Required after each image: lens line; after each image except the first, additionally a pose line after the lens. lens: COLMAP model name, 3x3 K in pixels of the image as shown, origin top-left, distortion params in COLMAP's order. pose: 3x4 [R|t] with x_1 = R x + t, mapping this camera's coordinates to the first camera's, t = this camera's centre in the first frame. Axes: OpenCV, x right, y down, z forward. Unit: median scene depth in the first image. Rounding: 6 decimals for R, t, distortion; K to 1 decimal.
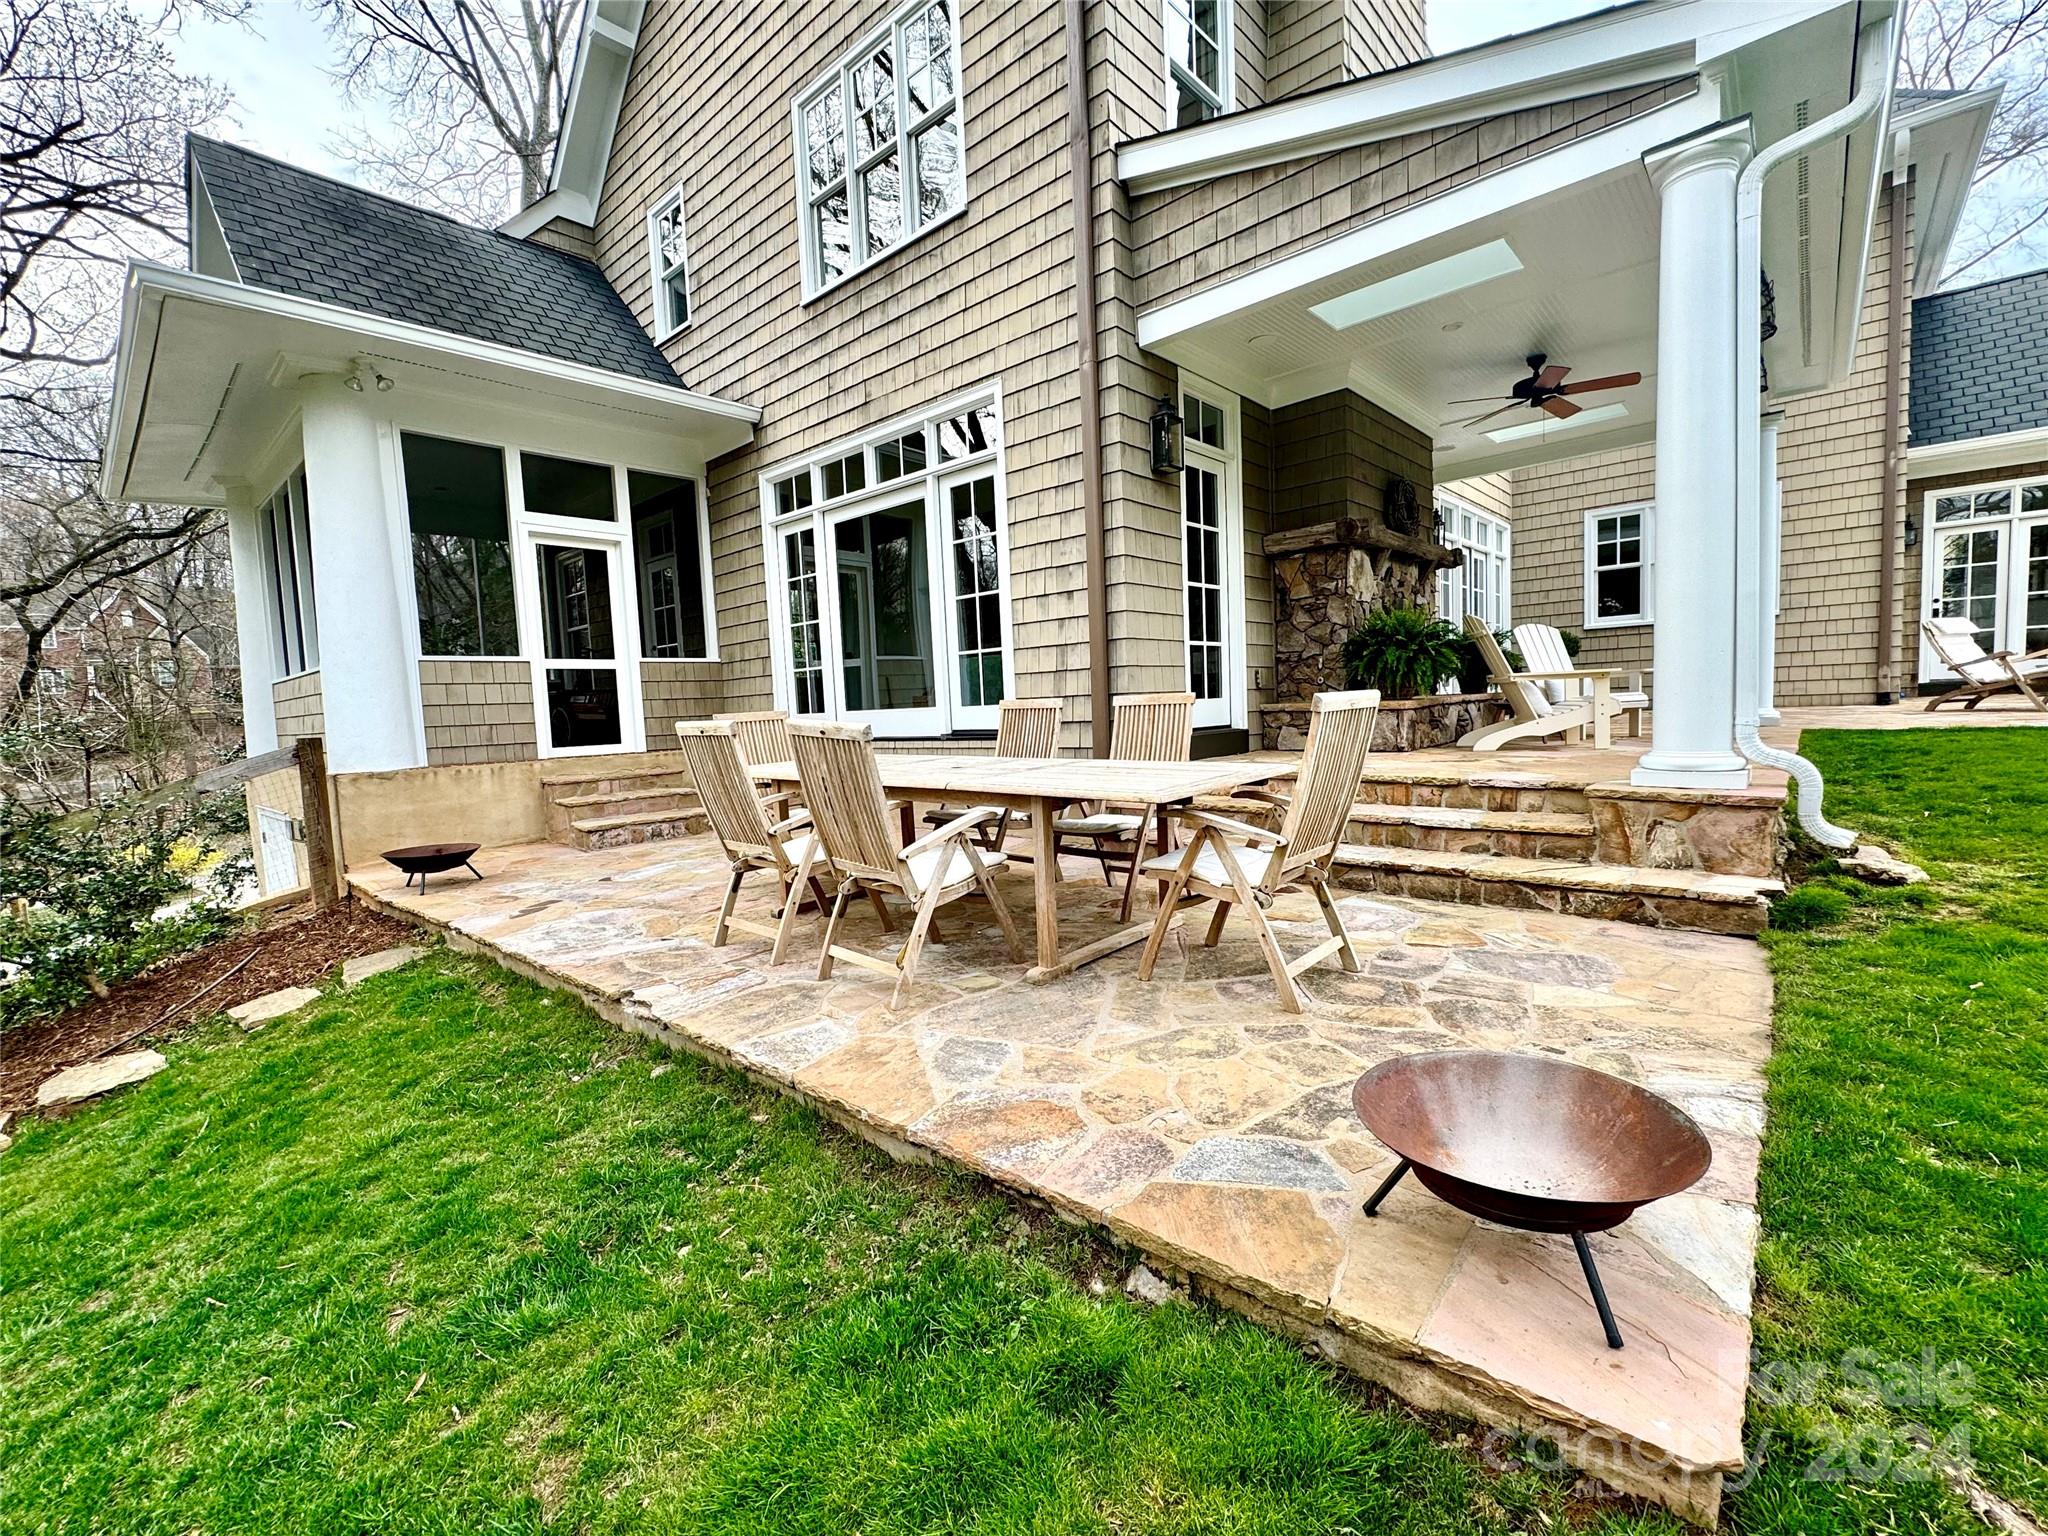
lens RADIAL K [[876.6, 0, 1013.3], [0, 876.6, 774.3], [0, 0, 1]] dist [-0.001156, 0.000009]
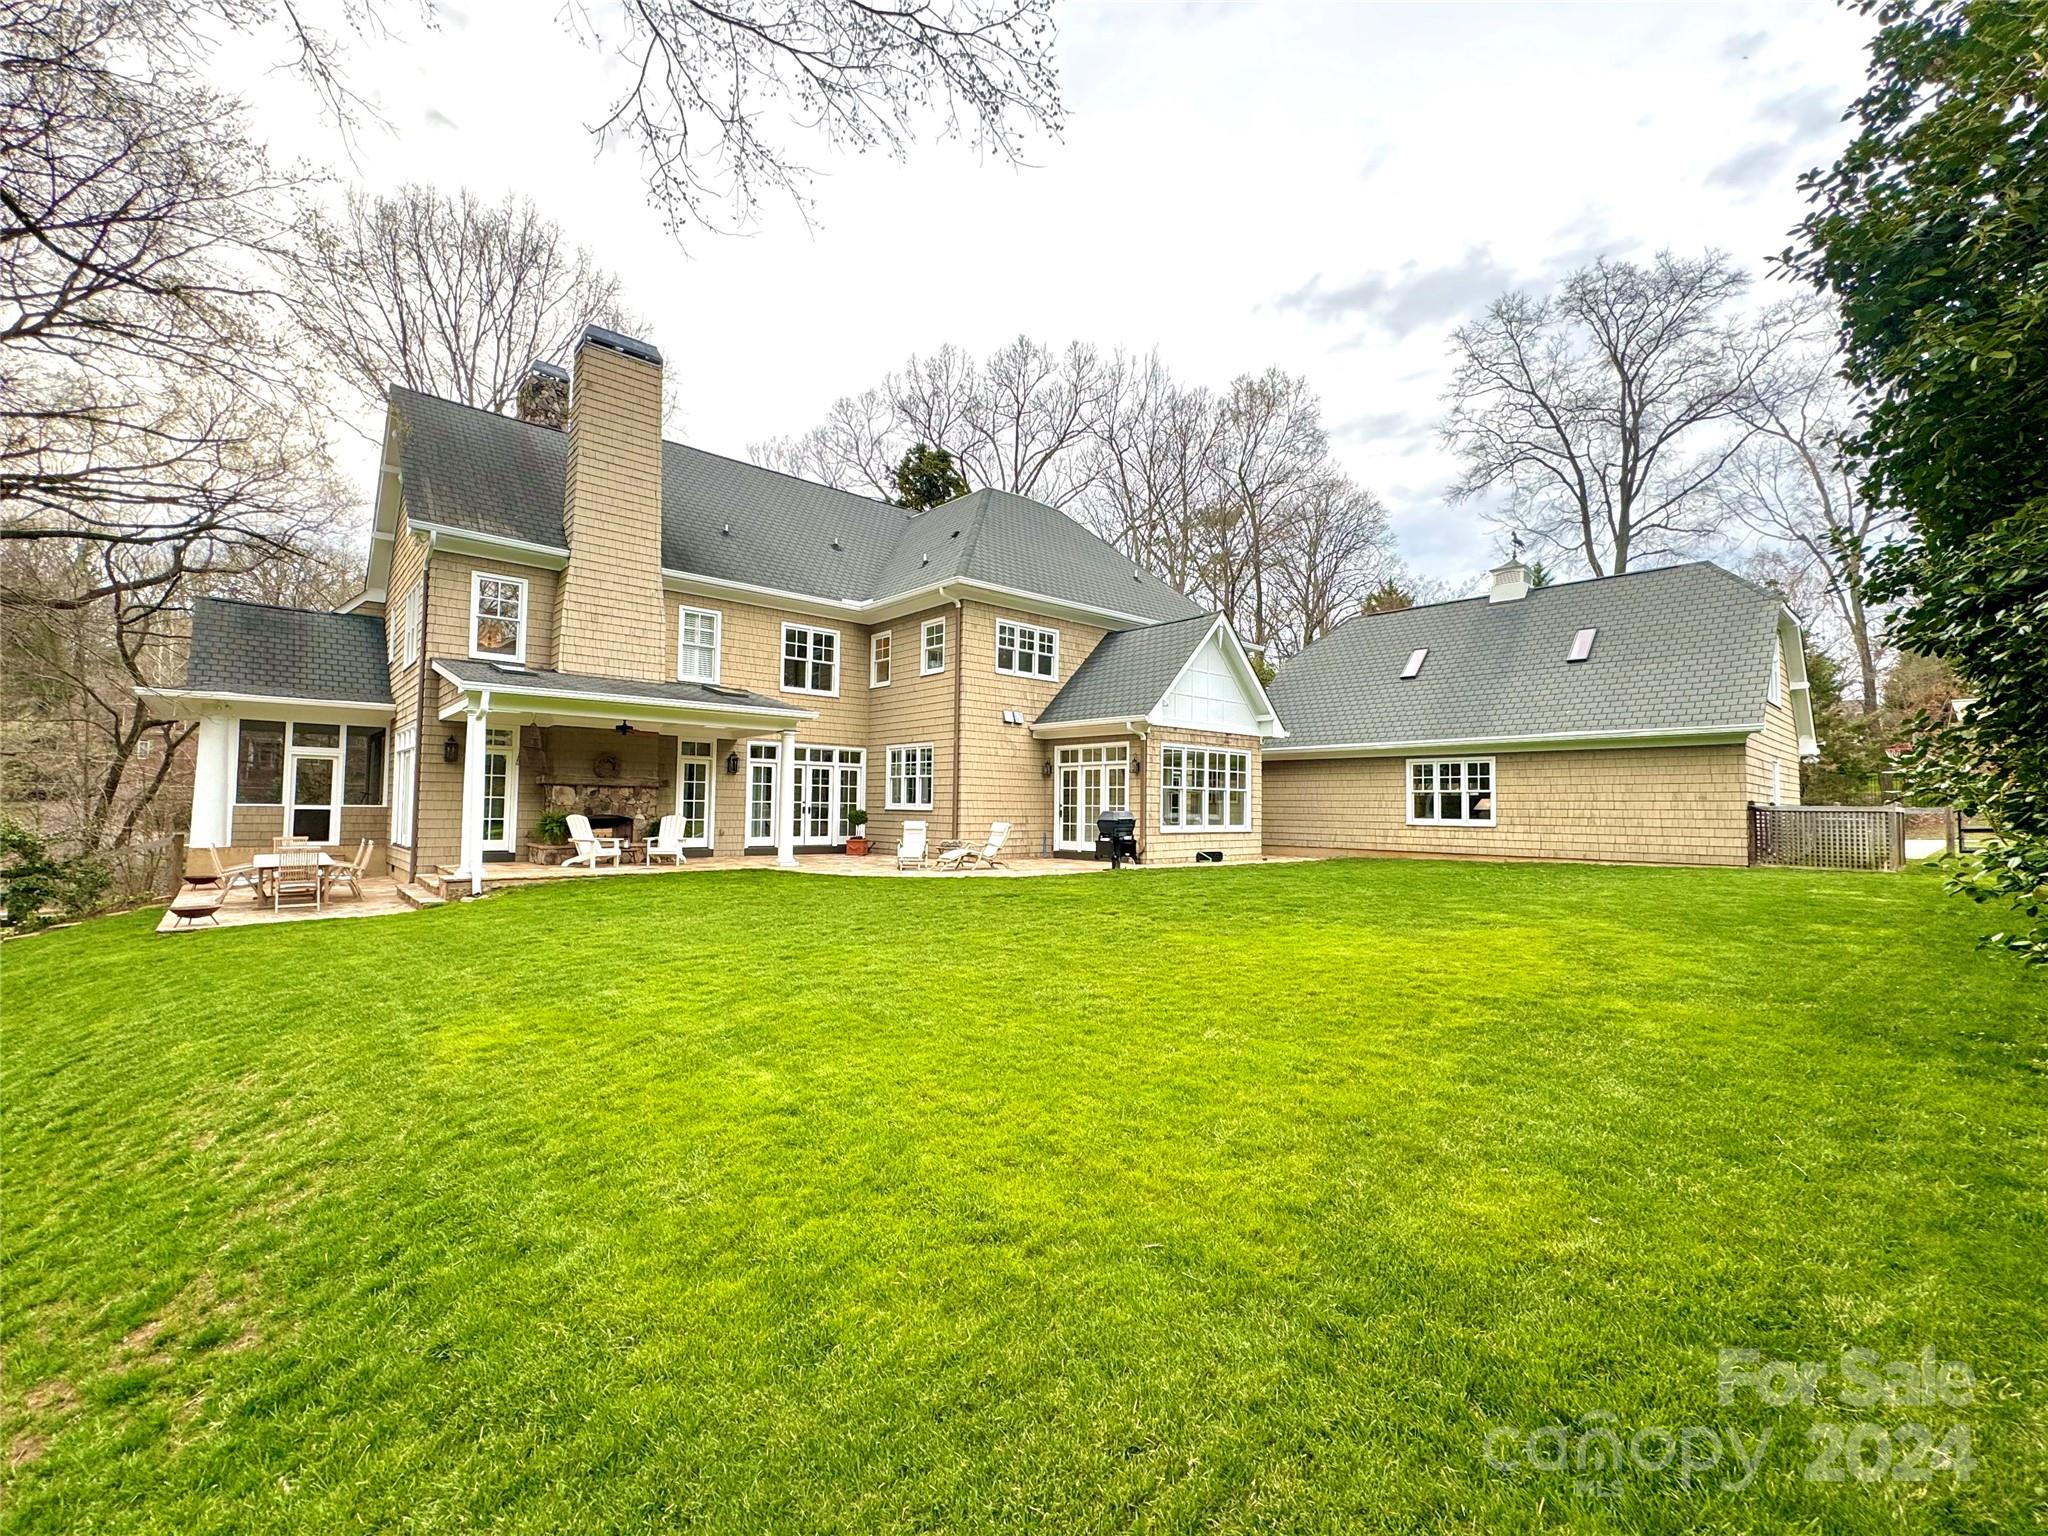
lens RADIAL K [[876.6, 0, 1014.9], [0, 876.6, 777.7], [0, 0, 1]] dist [-0.001156, 0.000009]
pose [[0.992220, 0.053836, -0.112253, 1.703982], [-0.066298, 0.991672, -0.110415, -0.071975], [0.105373, 0.116998, 0.987526, -1.184562]]
